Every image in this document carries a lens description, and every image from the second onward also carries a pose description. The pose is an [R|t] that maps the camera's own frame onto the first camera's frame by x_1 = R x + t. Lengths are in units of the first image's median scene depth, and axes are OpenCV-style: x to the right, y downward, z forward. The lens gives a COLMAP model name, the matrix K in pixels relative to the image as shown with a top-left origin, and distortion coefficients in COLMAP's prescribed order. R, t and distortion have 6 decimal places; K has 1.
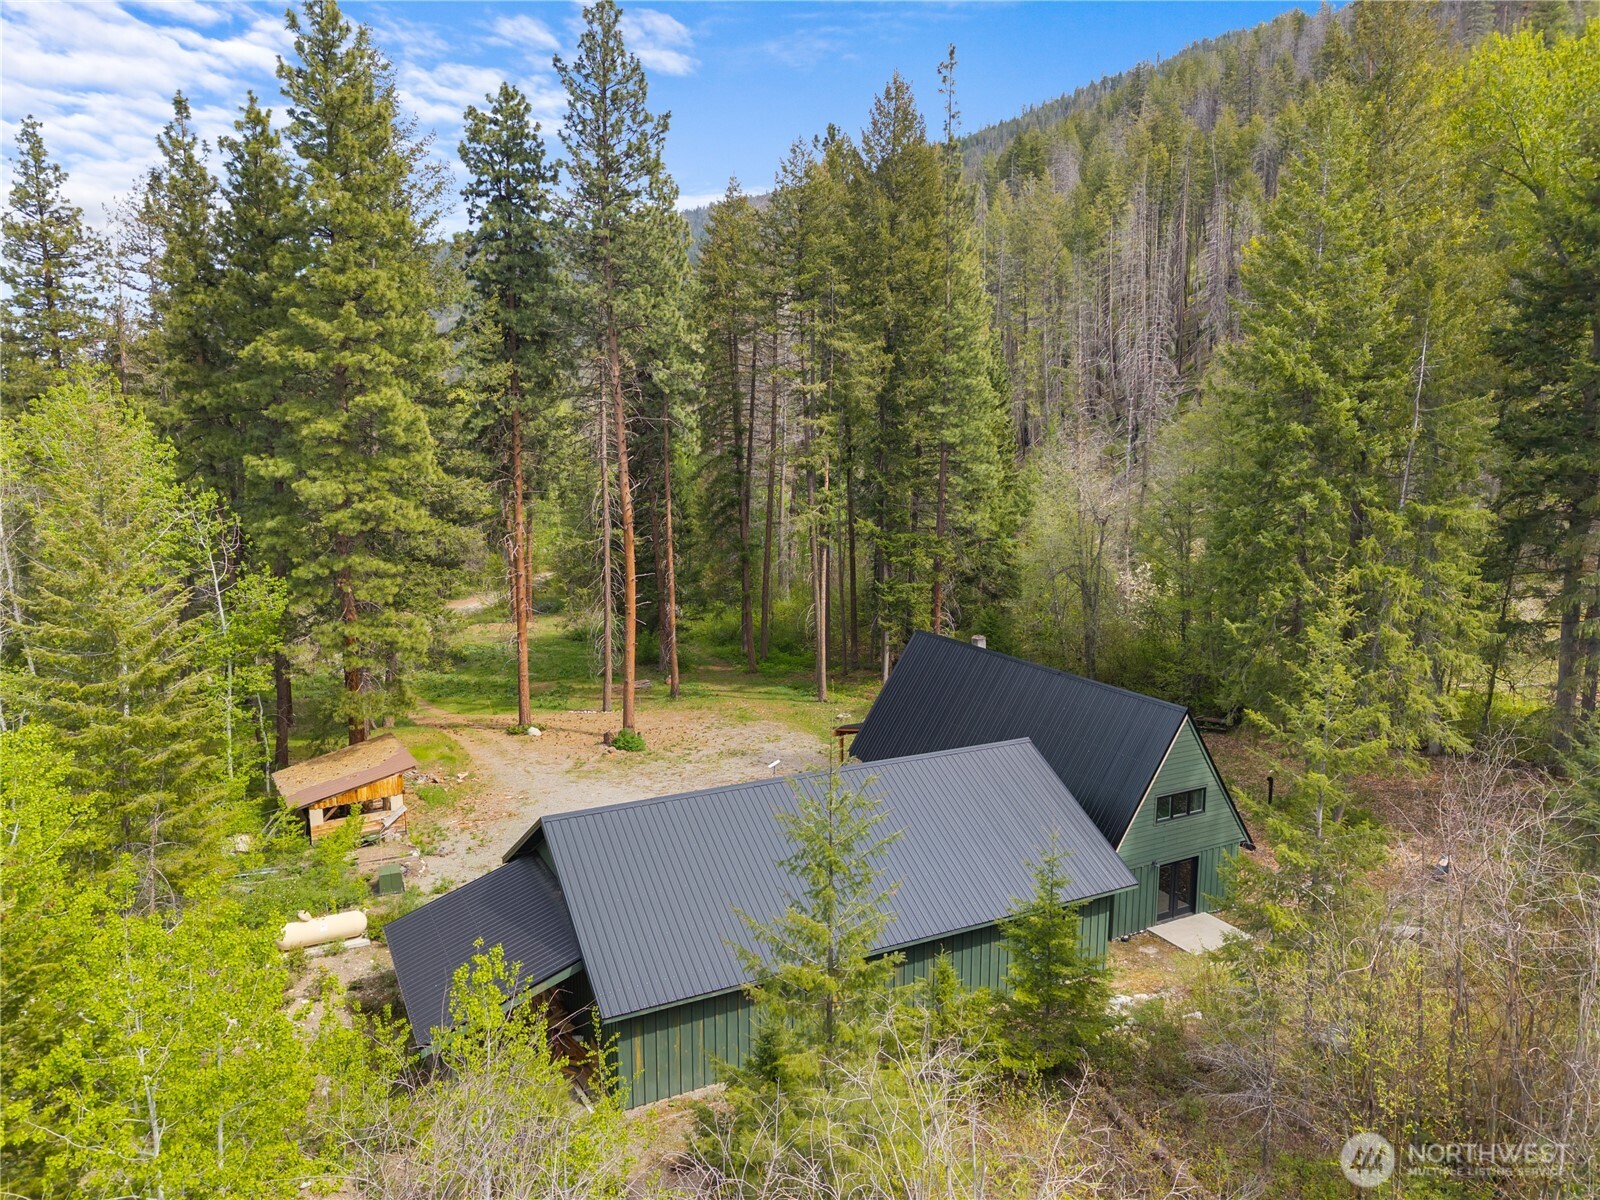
lens RADIAL K [[1113.1, 0, 795.8], [0, 1113.1, 590.6], [0, 0, 1]] dist [0.004369, -0.000642]
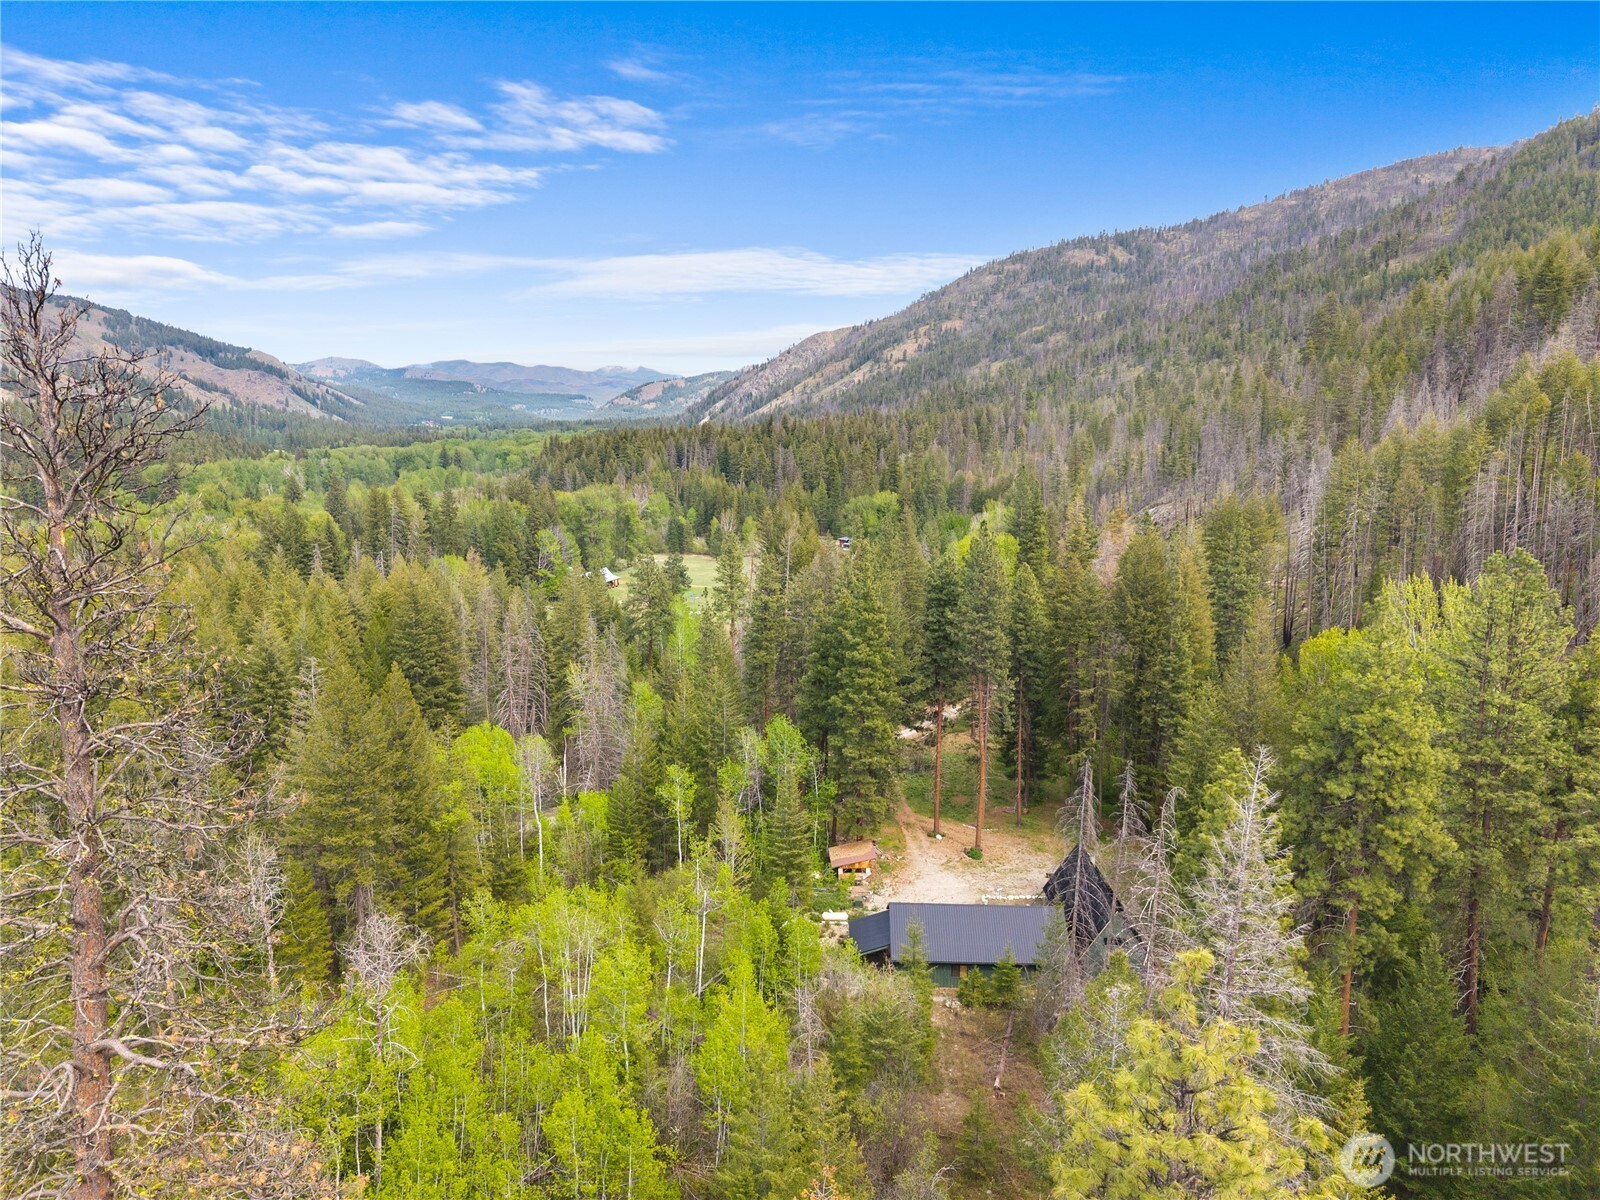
lens RADIAL K [[1113.1, 0, 796.3], [0, 1113.1, 602.7], [0, 0, 1]] dist [0.004369, -0.000642]
pose [[0.865465, 0.099894, -0.490909, 0.769052], [-0.070102, 0.994425, 0.078765, -0.671319], [0.496041, -0.033755, 0.867643, -1.439648]]
